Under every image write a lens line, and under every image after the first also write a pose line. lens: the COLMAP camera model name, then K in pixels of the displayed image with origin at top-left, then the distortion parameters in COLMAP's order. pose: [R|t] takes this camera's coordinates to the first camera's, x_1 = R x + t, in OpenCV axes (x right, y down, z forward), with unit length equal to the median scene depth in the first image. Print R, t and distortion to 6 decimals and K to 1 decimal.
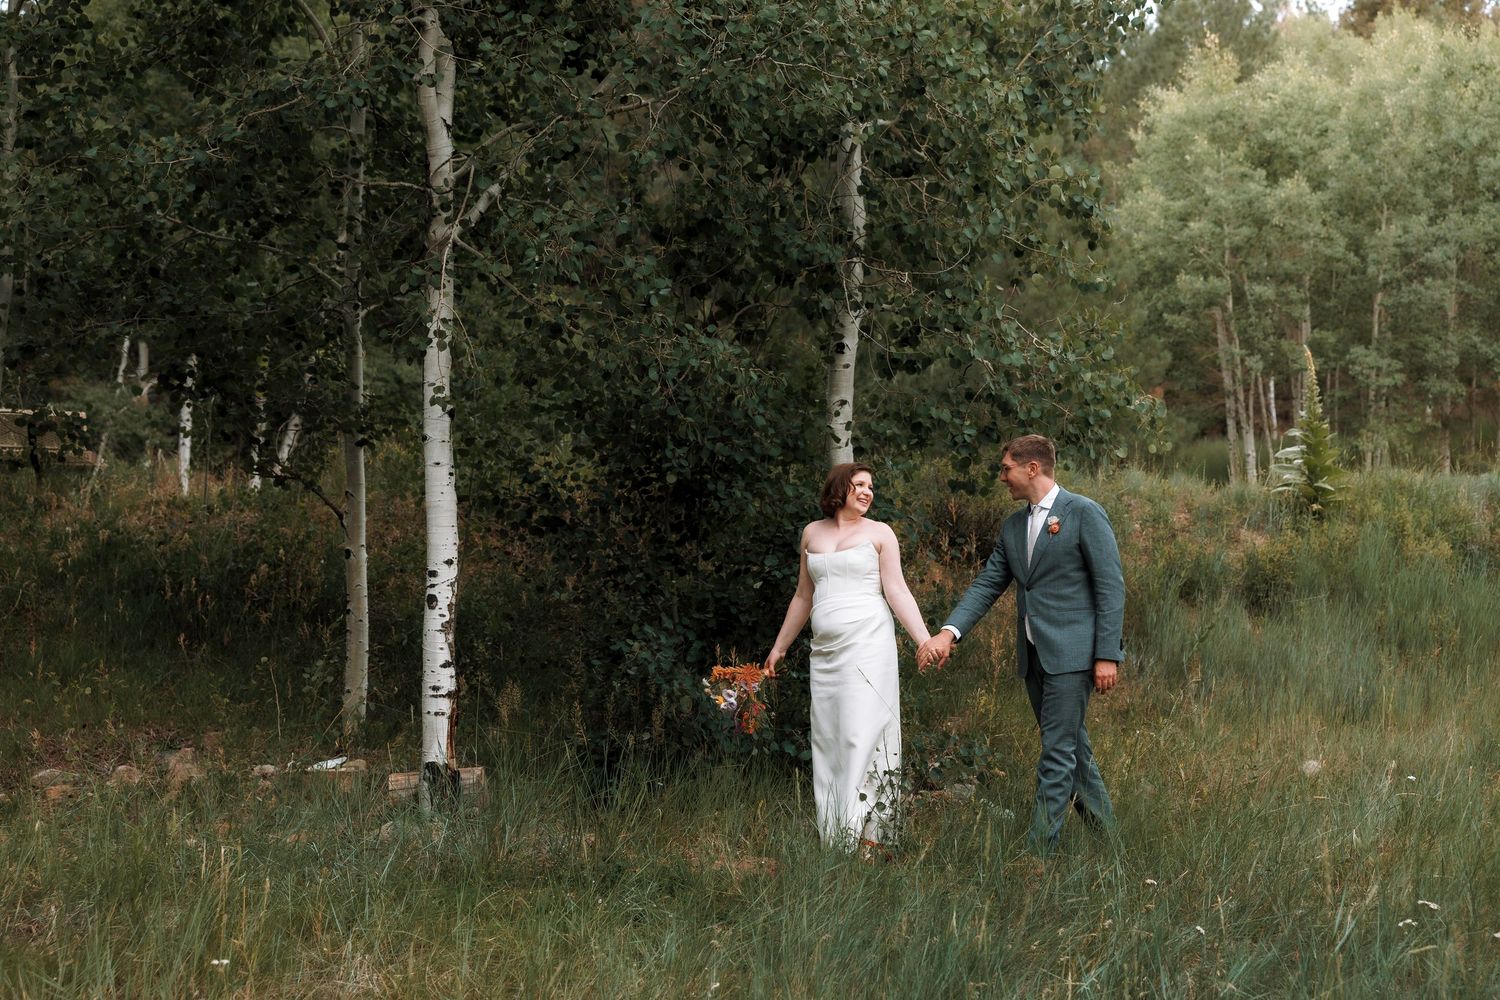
lens RADIAL K [[2033.3, 0, 750.0], [0, 2033.3, 500.0], [0, 0, 1]] dist [0.115220, 0.039616]
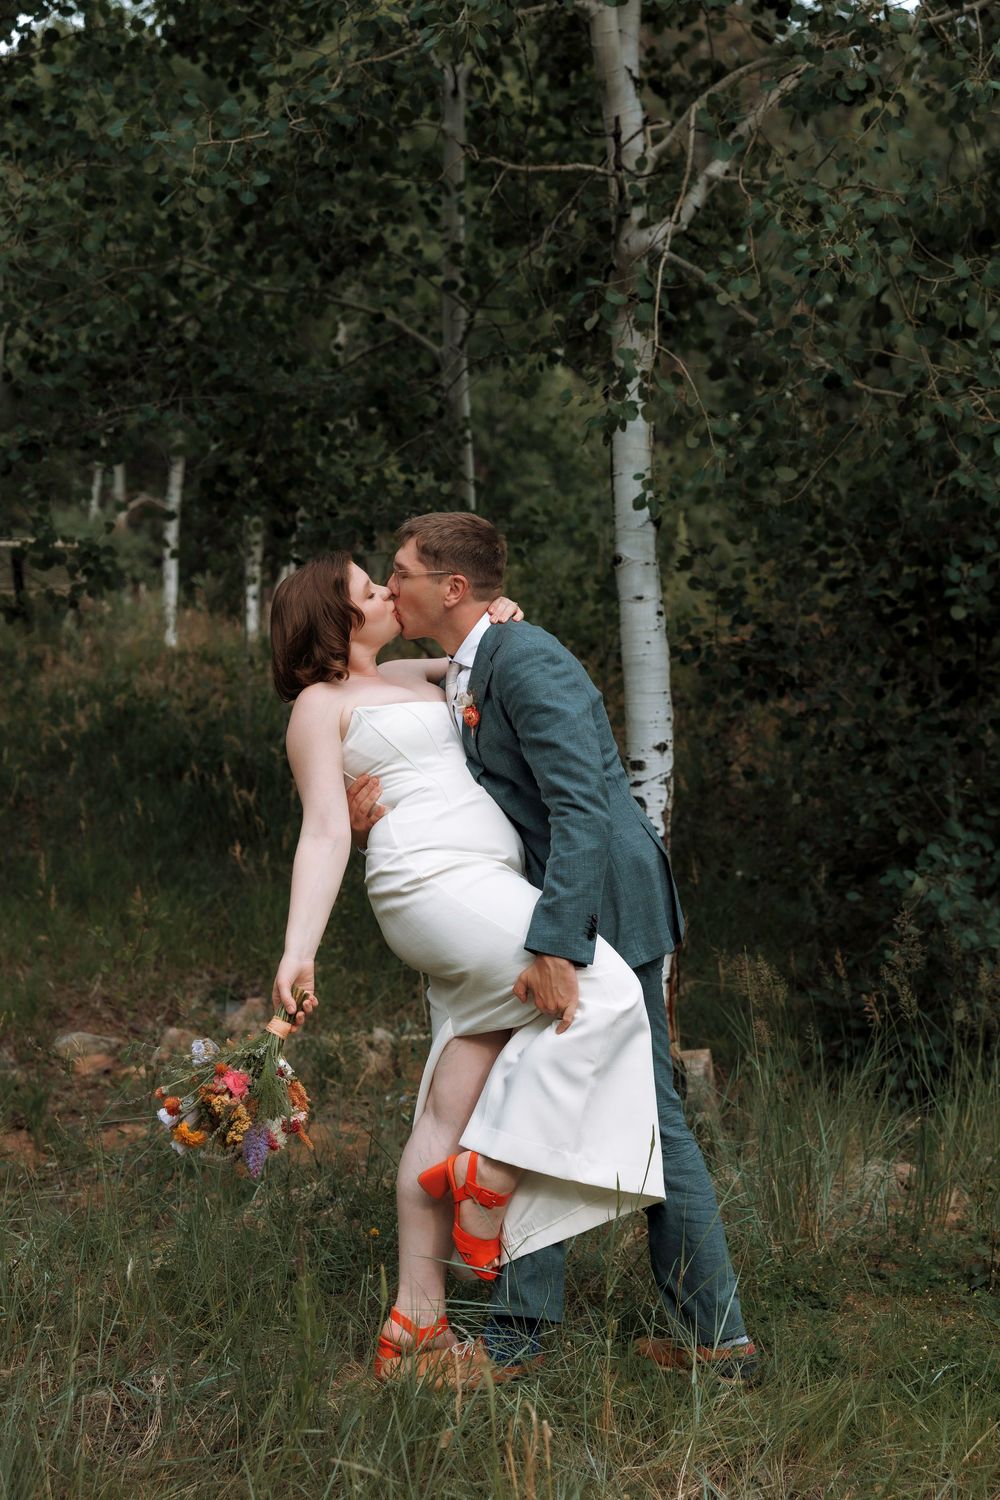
lens RADIAL K [[2181.4, 0, 500.0], [0, 2181.4, 750.0], [0, 0, 1]] dist [0.029168, 0.846561]
pose [[0.994752, -0.018725, -0.100591, -0.116918], [0.024581, 0.998054, 0.057298, -0.009479], [0.099322, -0.059470, 0.993277, 0.267354]]
